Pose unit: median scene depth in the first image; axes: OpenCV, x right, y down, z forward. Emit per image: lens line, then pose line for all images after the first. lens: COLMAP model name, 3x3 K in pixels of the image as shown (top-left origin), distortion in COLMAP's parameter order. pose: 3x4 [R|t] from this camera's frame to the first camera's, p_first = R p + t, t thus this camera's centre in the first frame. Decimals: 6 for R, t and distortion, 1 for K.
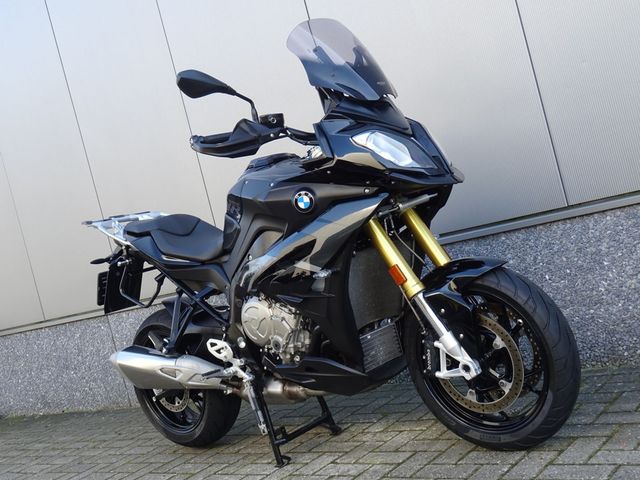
lens RADIAL K [[763.8, 0, 320.0], [0, 763.8, 240.0], [0, 0, 1]] dist [0.175862, 0.005914]
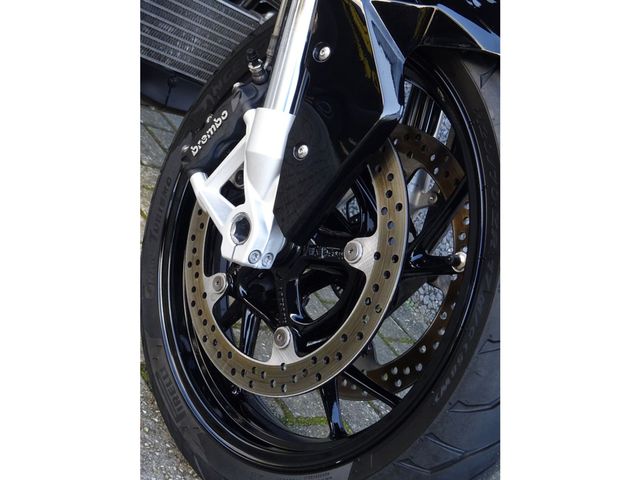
lens RADIAL K [[1054.9, 0, 320.0], [0, 1054.9, 240.0], [0, 0, 1]] dist [0.006819, 0.004841]
pose [[0.663975, 0.734031, 0.142603, 0.151340], [-0.744280, 0.630393, 0.220574, 0.049086], [0.072012, -0.252592, 0.964889, 0.578440]]
